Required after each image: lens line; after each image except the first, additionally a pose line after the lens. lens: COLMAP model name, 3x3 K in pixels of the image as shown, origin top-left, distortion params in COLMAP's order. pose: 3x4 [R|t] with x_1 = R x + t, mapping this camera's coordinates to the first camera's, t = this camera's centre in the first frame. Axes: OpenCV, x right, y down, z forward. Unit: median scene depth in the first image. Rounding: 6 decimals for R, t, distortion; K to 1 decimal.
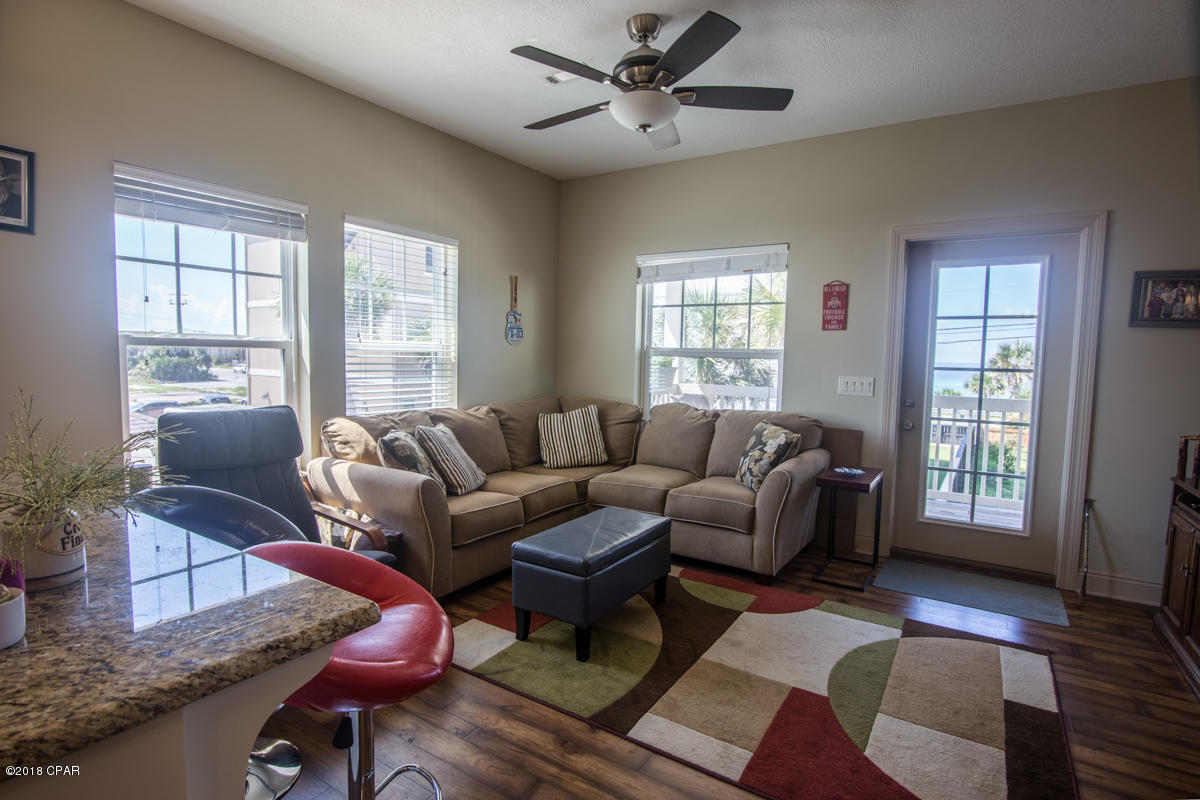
lens RADIAL K [[583.1, 0, 589.5], [0, 583.1, 394.8], [0, 0, 1]] dist [-0.018895, -0.004054]
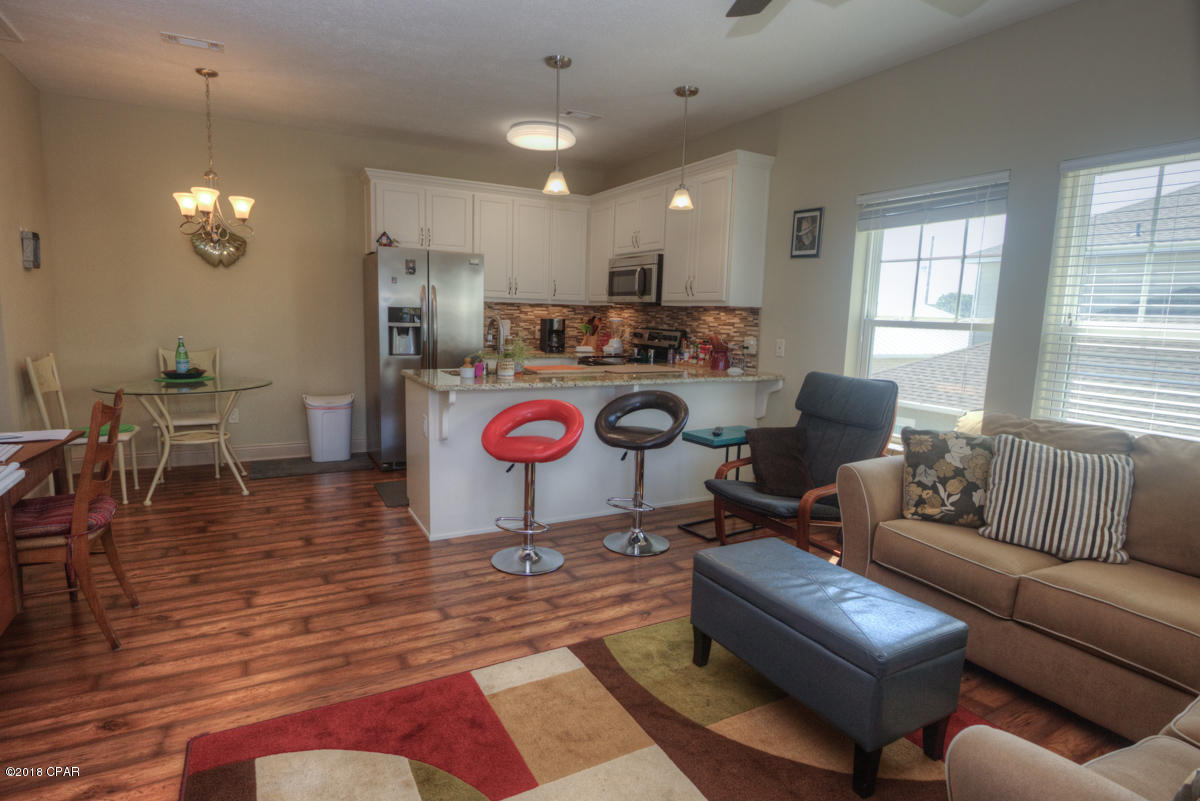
lens RADIAL K [[621.9, 0, 597.7], [0, 621.9, 403.2], [0, 0, 1]] dist [-0.021098, -0.001044]
pose [[-0.483188, 0.093455, -0.870515, 0.639931], [-0.099983, 0.981892, 0.160909, -0.063027], [0.869789, 0.164786, -0.465094, 0.923992]]
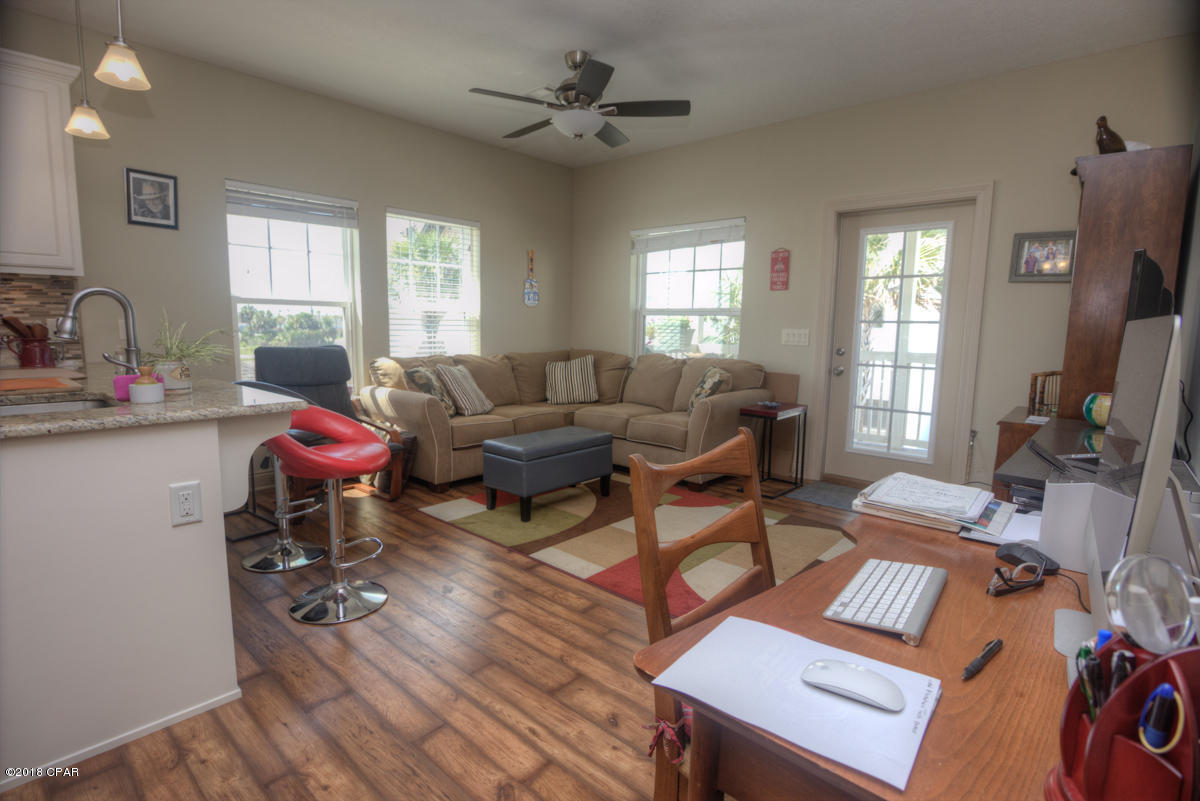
lens RADIAL K [[583.1, 0, 605.5], [0, 583.1, 398.3], [0, 0, 1]] dist [-0.018895, -0.004054]
pose [[0.987944, 0.016674, -0.153912, 0.287914], [-0.009147, 0.998733, 0.049487, 0.060231], [0.154542, -0.047482, 0.986845, -0.265020]]
